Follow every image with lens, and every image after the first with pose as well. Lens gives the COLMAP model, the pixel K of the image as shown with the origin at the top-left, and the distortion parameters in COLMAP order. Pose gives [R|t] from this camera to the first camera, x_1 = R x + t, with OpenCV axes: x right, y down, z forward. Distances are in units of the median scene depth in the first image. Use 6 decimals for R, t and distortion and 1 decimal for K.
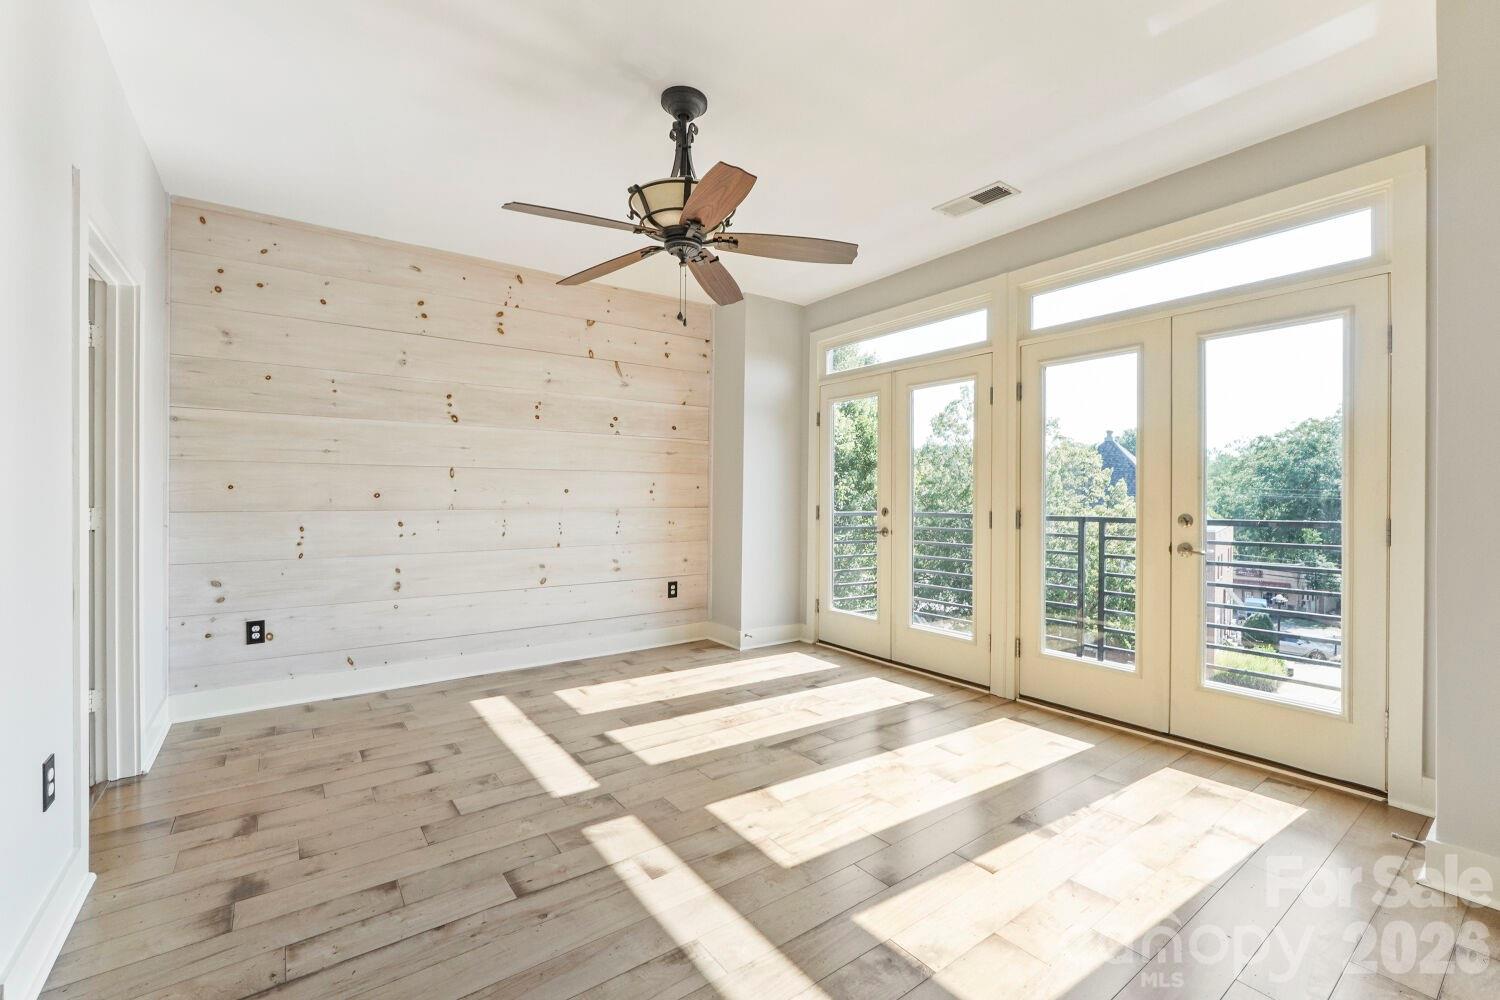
lens RADIAL K [[651.7, 0, 747.1], [0, 651.7, 497.4], [0, 0, 1]] dist [-0.011447, 0.000985]
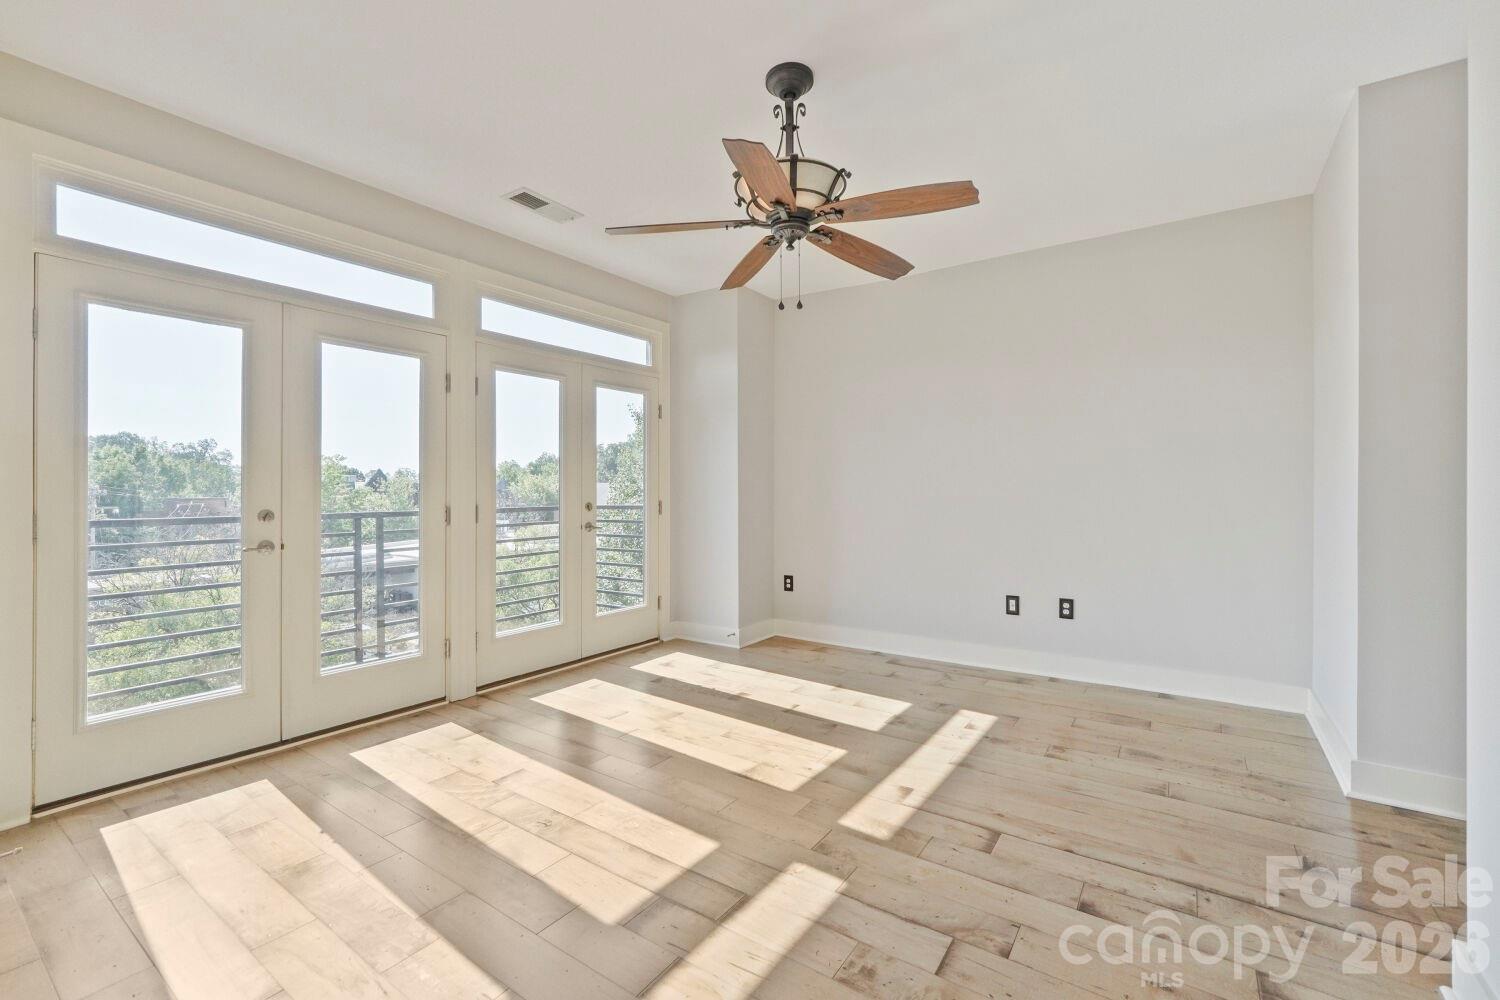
lens RADIAL K [[651.7, 0, 749.7], [0, 651.7, 497.3], [0, 0, 1]] dist [-0.011447, 0.000985]
pose [[-0.342281, -0.009705, 0.939547, -0.677207], [0.005193, 0.999912, 0.012220, -0.001904], [-0.939583, 0.009062, -0.342201, 0.954584]]
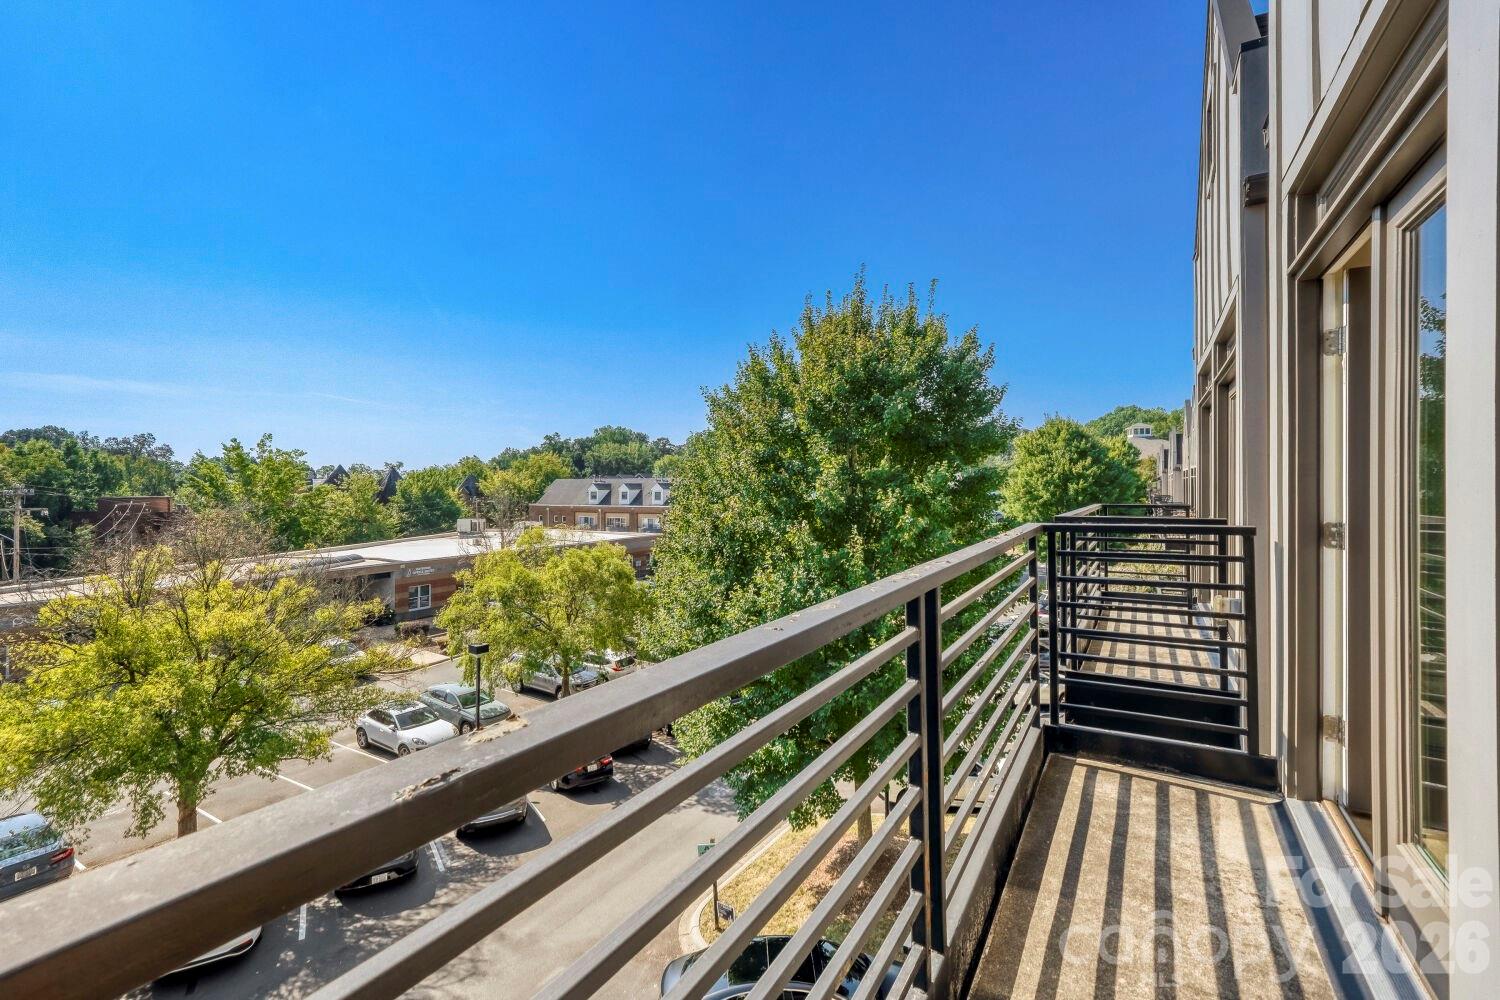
lens RADIAL K [[651.7, 0, 746.6], [0, 651.7, 494.8], [0, 0, 1]] dist [-0.011447, 0.000985]
pose [[-0.394772, -0.010844, 0.918715, -0.642119], [0.009176, 0.999834, 0.015744, -0.002652], [-0.918733, 0.014645, -0.394607, 0.973415]]
